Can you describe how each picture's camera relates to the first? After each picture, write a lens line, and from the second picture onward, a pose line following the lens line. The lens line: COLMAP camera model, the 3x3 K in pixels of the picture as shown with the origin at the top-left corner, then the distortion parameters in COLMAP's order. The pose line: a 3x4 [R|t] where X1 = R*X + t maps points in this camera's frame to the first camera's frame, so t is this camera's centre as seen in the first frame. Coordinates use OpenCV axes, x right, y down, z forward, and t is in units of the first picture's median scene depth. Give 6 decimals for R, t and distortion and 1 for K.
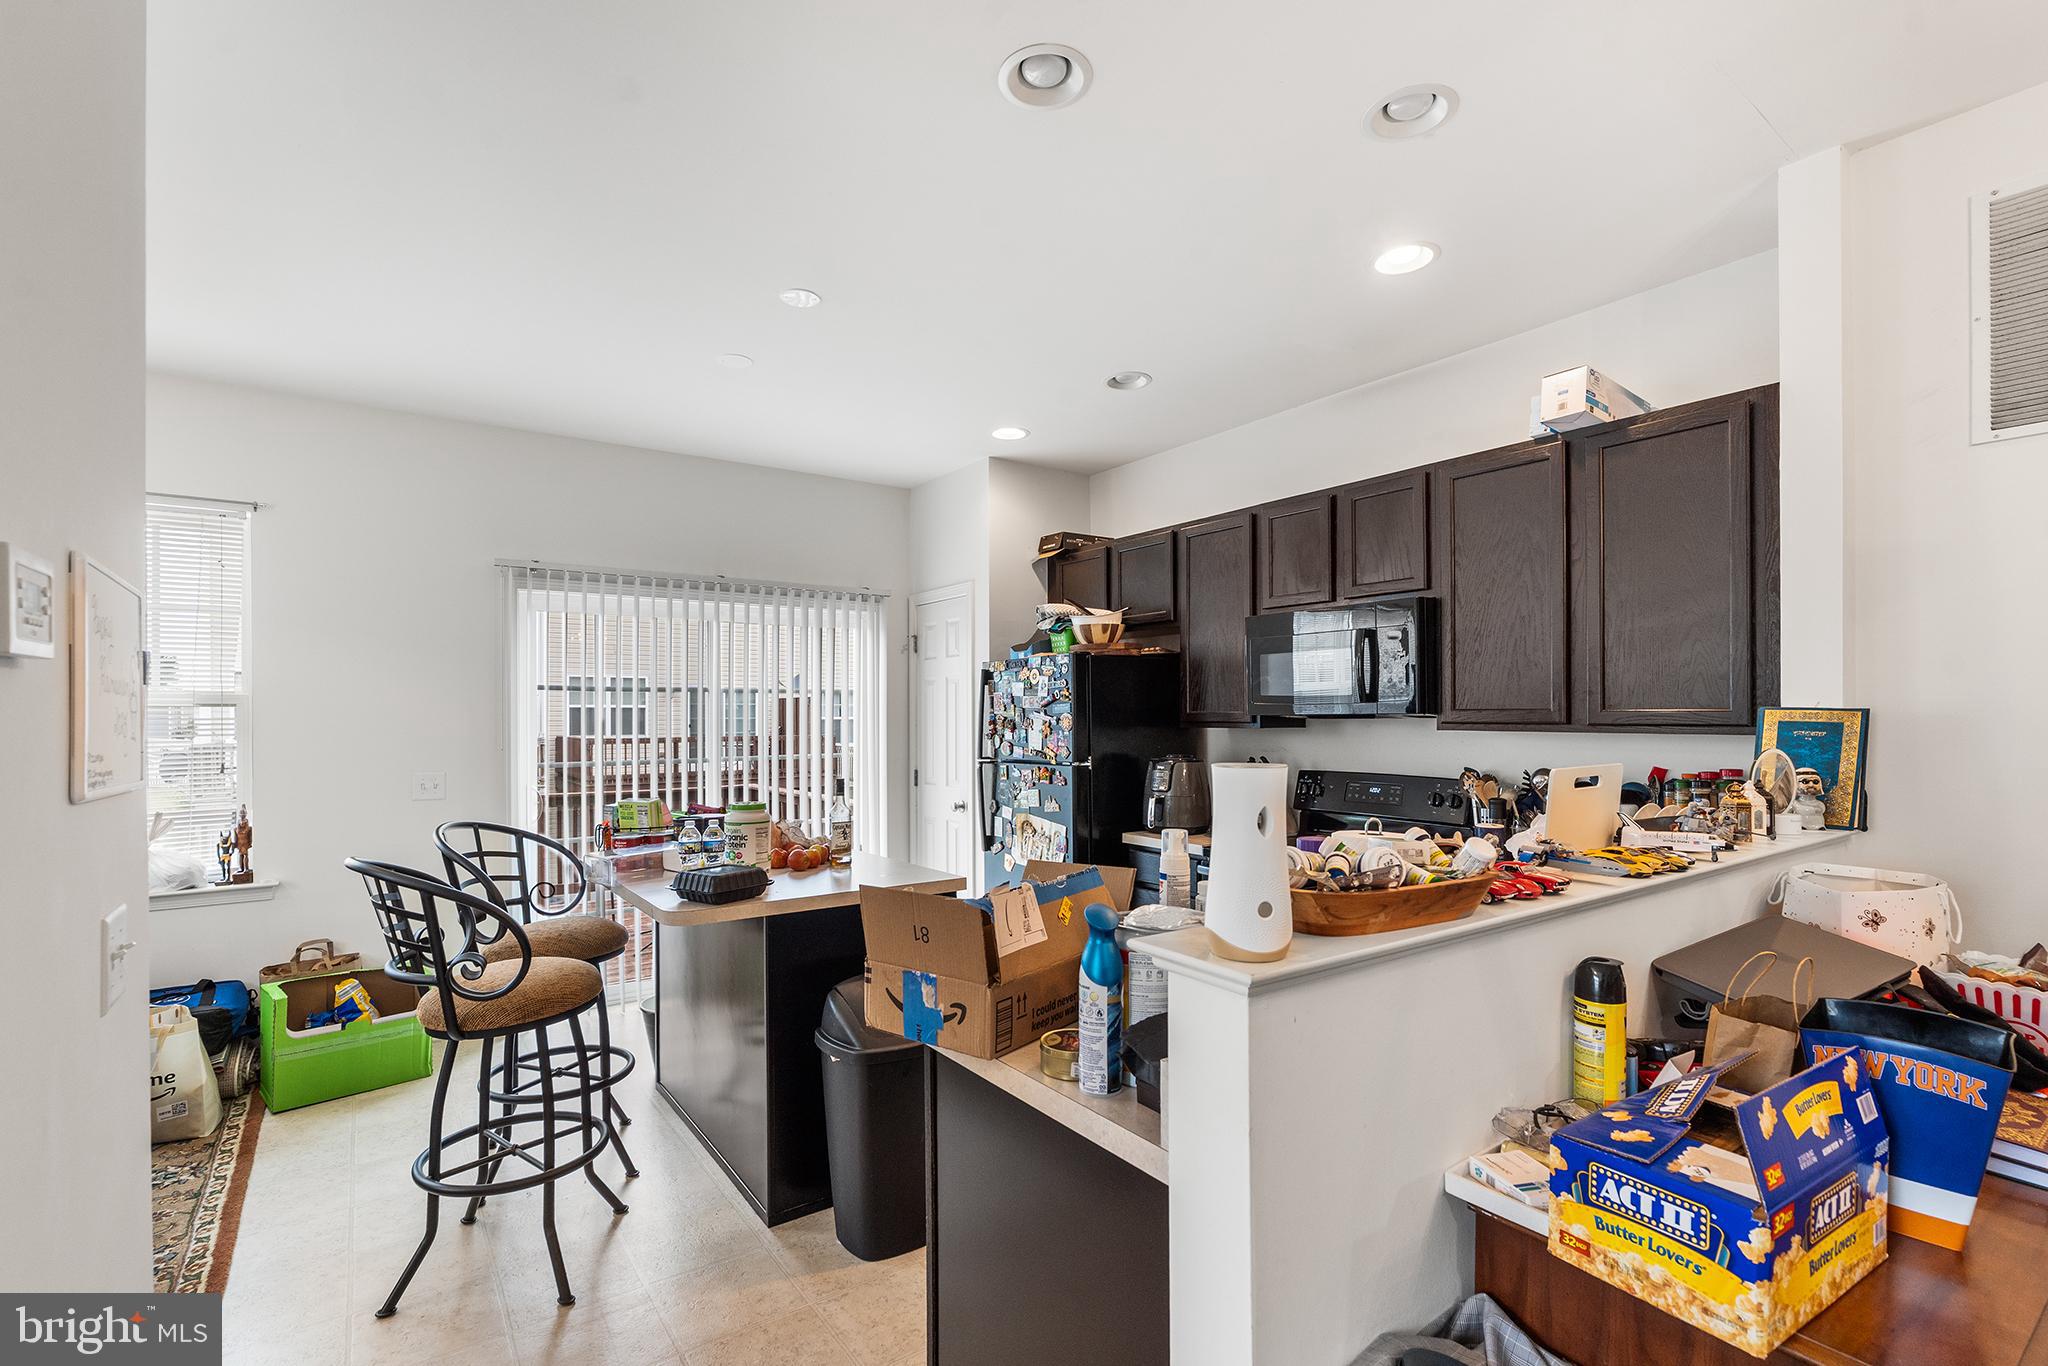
lens RADIAL K [[934.7, 0, 1015.2], [0, 934.7, 699.0], [0, 0, 1]] dist [-0.003219, -0.000571]
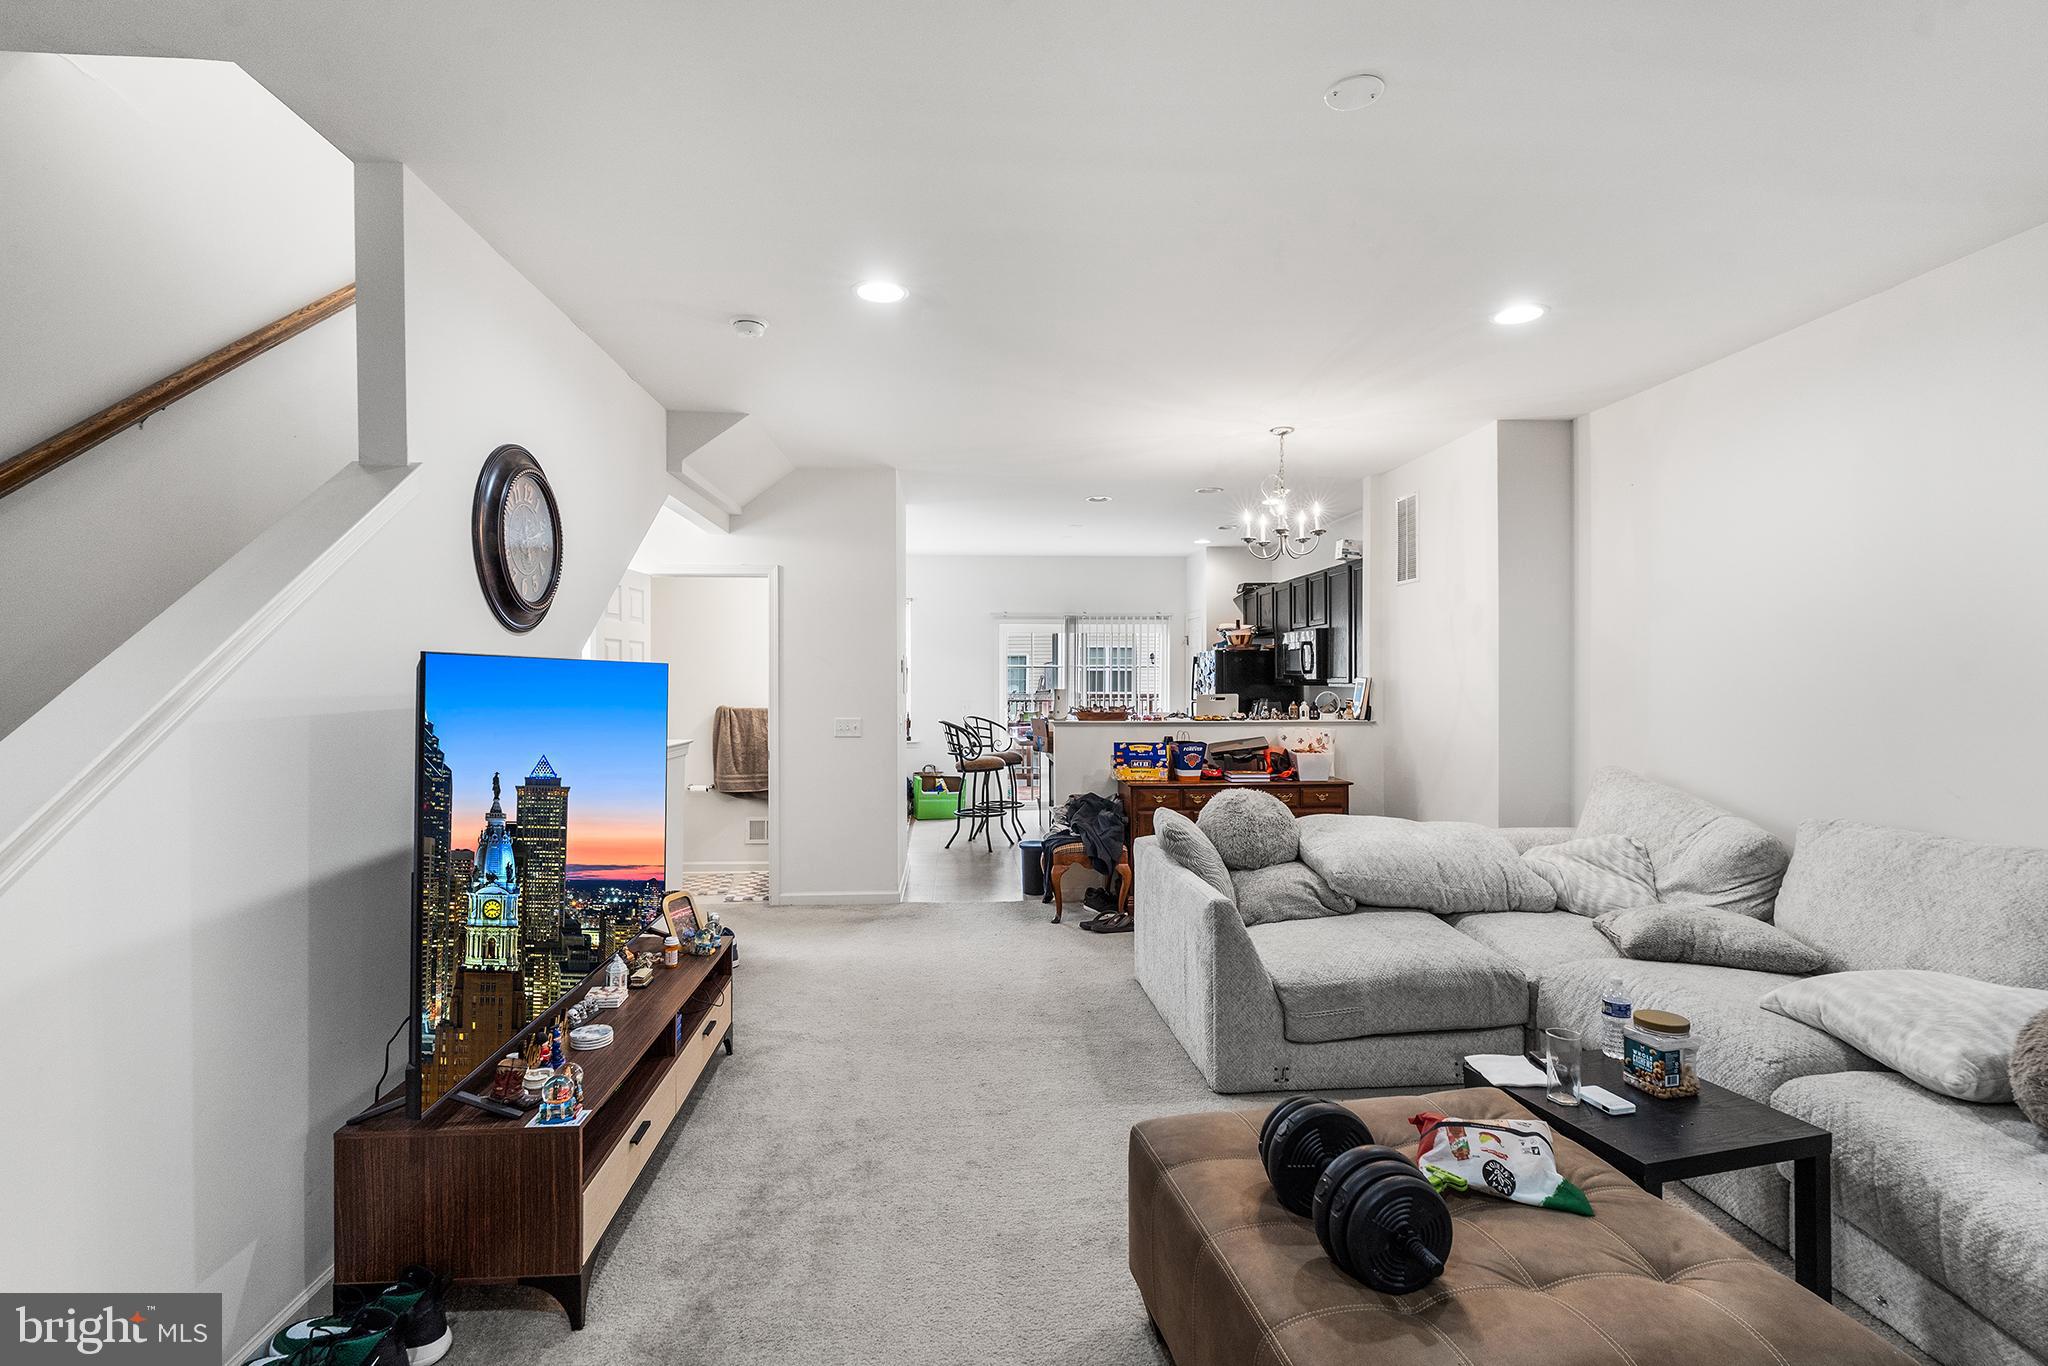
lens RADIAL K [[934.7, 0, 1005.1], [0, 934.7, 670.1], [0, 0, 1]] dist [-0.003219, -0.000571]
pose [[0.846409, -0.004583, -0.532514, 0.890535], [0.005655, 0.999984, 0.000382, -0.006115], [0.532503, -0.003335, 0.846421, -1.194029]]
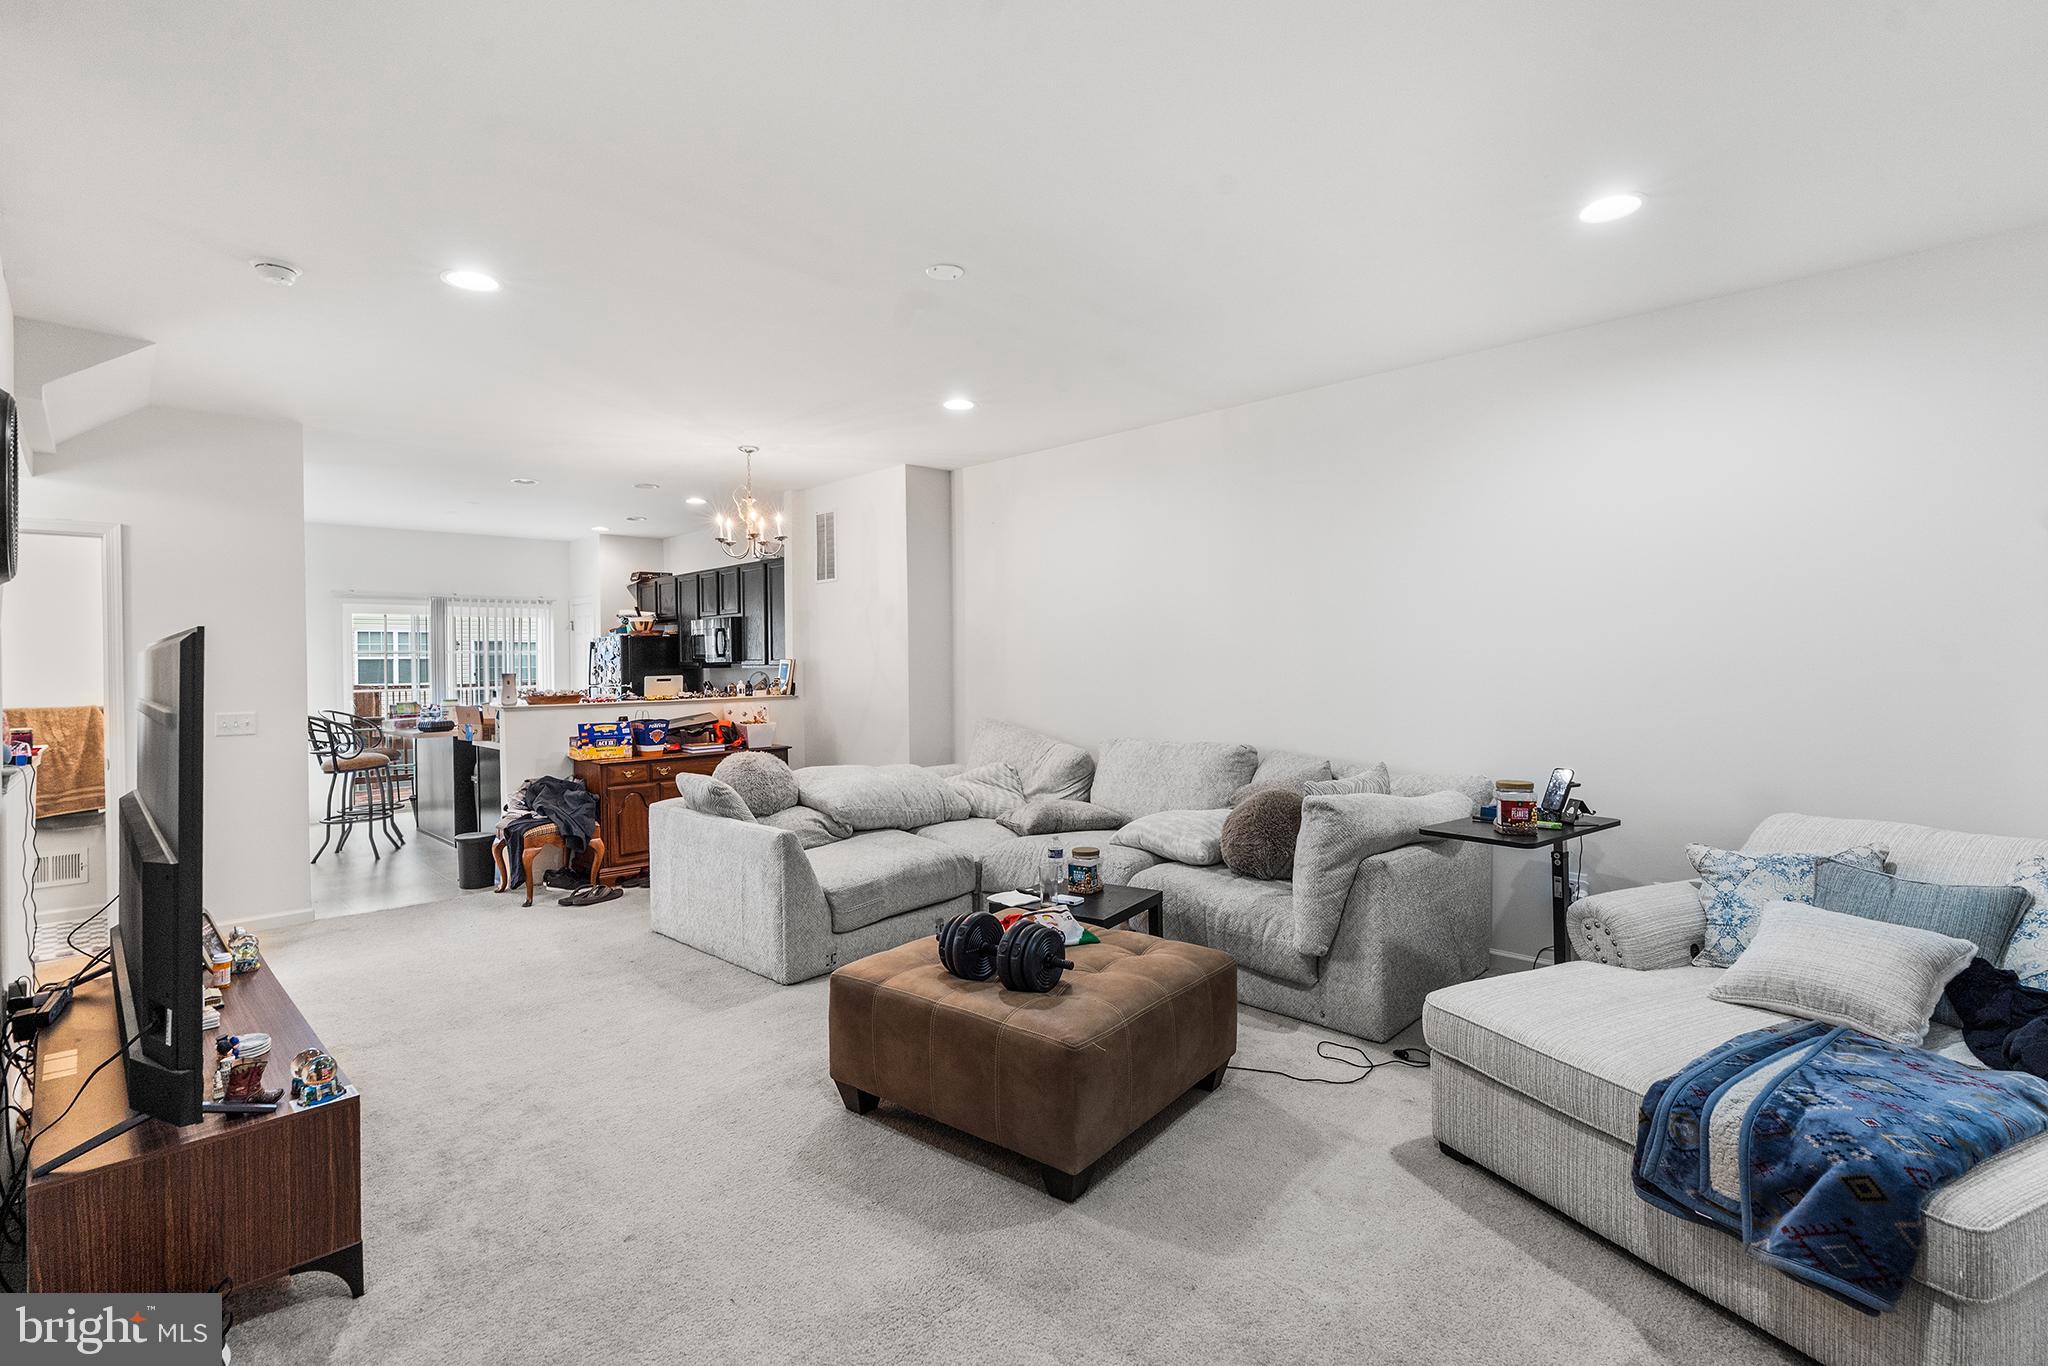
lens RADIAL K [[934.7, 0, 979.0], [0, 934.7, 651.9], [0, 0, 1]] dist [-0.003219, -0.000571]
pose [[0.991283, -0.010714, 0.131317, 0.688896], [0.010724, 0.999942, 0.000635, -0.001590], [-0.131316, 0.000779, 0.991340, -1.458756]]
